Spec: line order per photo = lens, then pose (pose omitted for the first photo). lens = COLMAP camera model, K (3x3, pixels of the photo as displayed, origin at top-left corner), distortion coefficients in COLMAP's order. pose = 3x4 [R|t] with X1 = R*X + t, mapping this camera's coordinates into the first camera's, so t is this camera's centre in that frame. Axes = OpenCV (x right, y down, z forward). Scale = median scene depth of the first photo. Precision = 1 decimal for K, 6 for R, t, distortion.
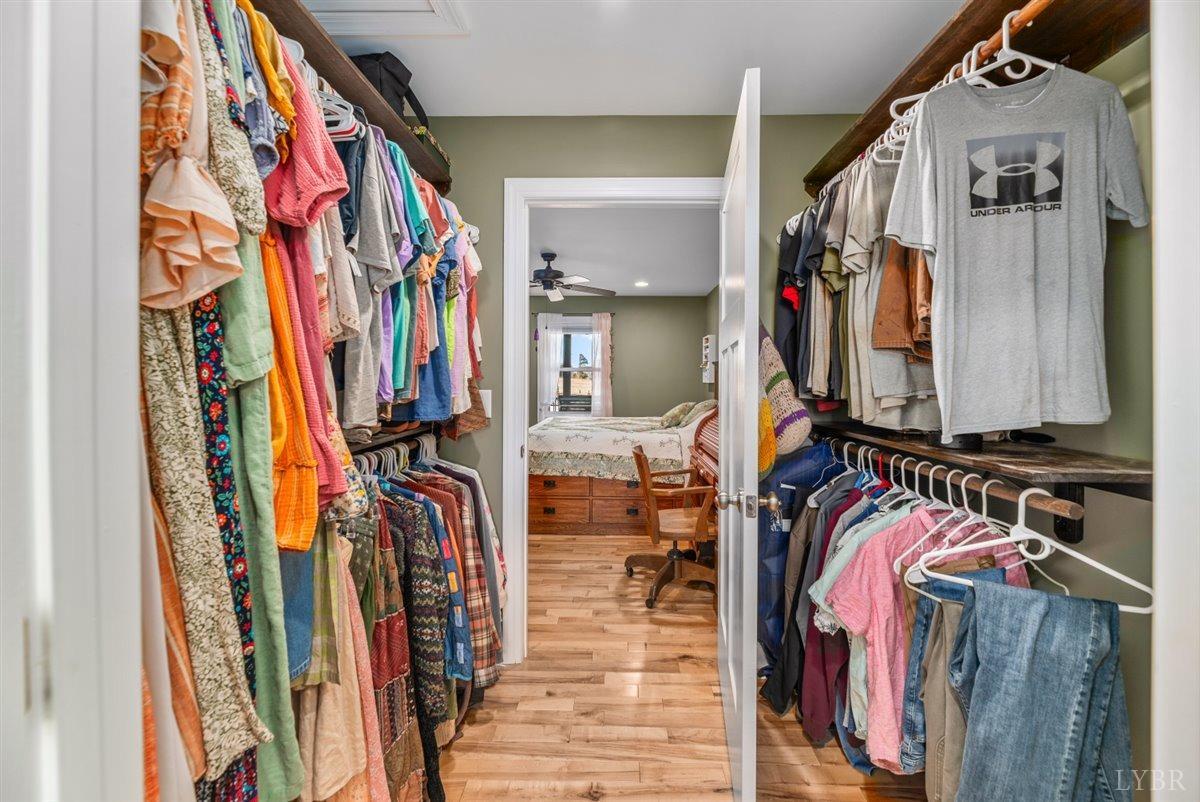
lens RADIAL K [[499.3, 0, 596.7], [0, 499.3, 368.1], [0, 0, 1]] dist [-0.000430, -0.000029]
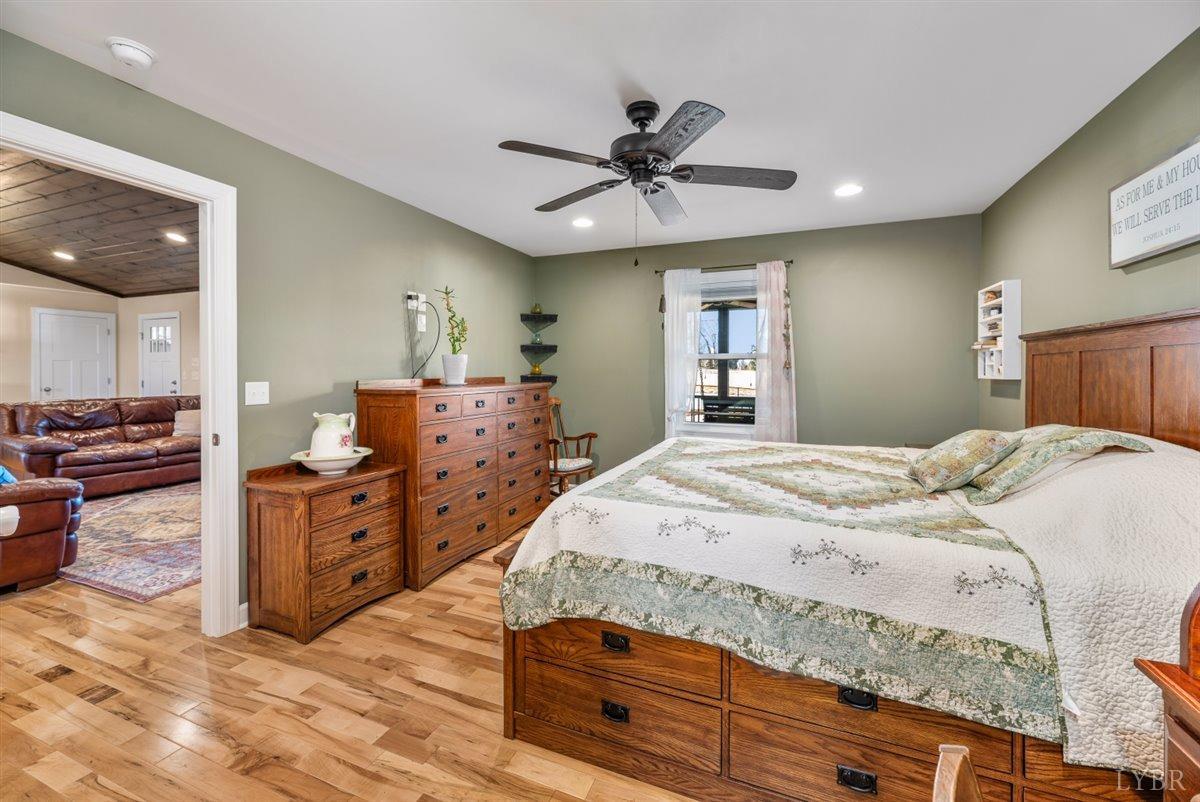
lens RADIAL K [[499.3, 0, 596.7], [0, 499.3, 368.1], [0, 0, 1]] dist [-0.000430, -0.000029]
pose [[0.943565, -0.004351, -0.331159, 0.018957], [0.009275, 0.999869, 0.013289, 0.012910], [0.331058, -0.015610, 0.943481, 0.587122]]
